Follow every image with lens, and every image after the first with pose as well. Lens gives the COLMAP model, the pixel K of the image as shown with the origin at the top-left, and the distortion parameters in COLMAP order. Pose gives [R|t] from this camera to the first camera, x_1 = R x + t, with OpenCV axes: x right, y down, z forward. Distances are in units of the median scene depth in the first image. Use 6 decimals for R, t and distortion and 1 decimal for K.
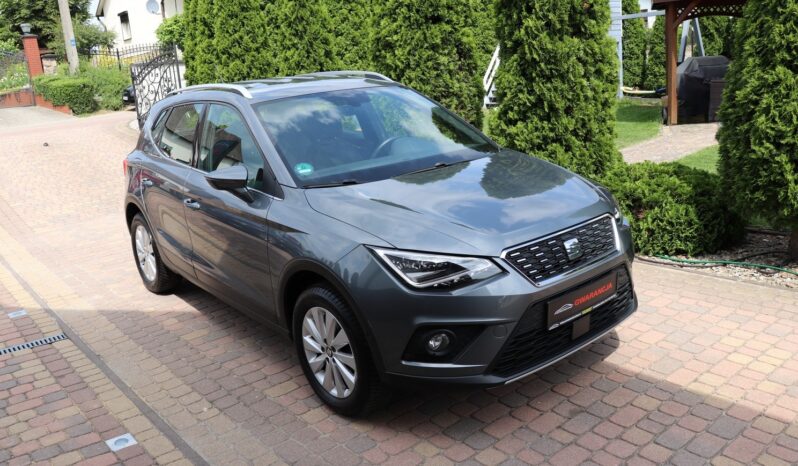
lens RADIAL K [[655.6, 0, 399.0], [0, 655.6, 235.9], [0, 0, 1]] dist [-0.140533, 0.085097]
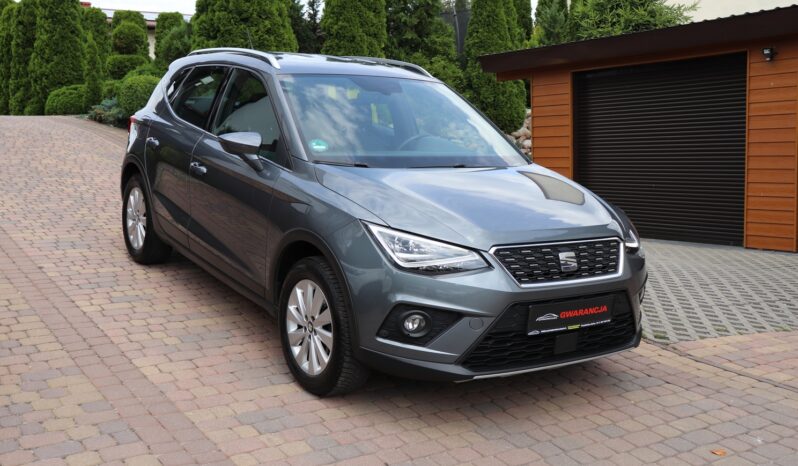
lens RADIAL K [[846.2, 0, 400.0], [0, 846.2, 236.9], [0, 0, 1]] dist [-0.045826, 0.000000]
pose [[0.984330, 0.164869, -0.062545, 0.093760], [-0.168476, 0.984023, -0.057569, 0.103807], [0.052054, 0.067204, 0.996380, -0.308029]]
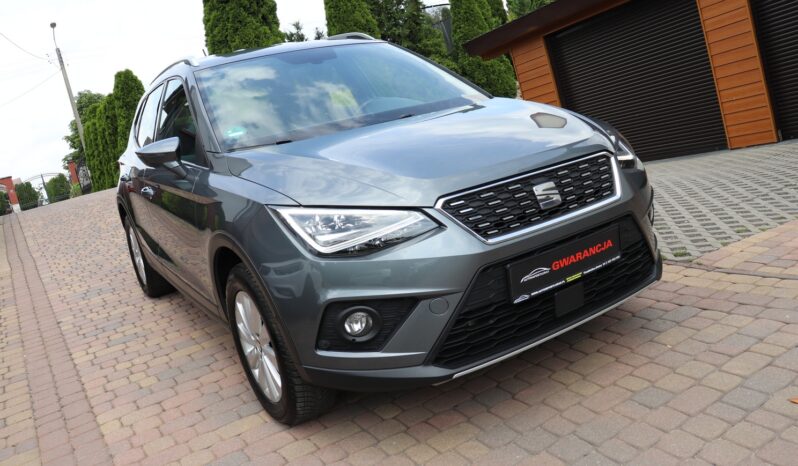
lens RADIAL K [[655.6, 0, 400.5], [0, 655.6, 230.9], [0, 0, 1]] dist [-0.140533, 0.085097]
pose [[0.987504, -0.063565, -0.144206, 0.213985], [0.059535, 0.997710, -0.032094, 0.077923], [0.145916, 0.023108, 0.989027, 0.241573]]
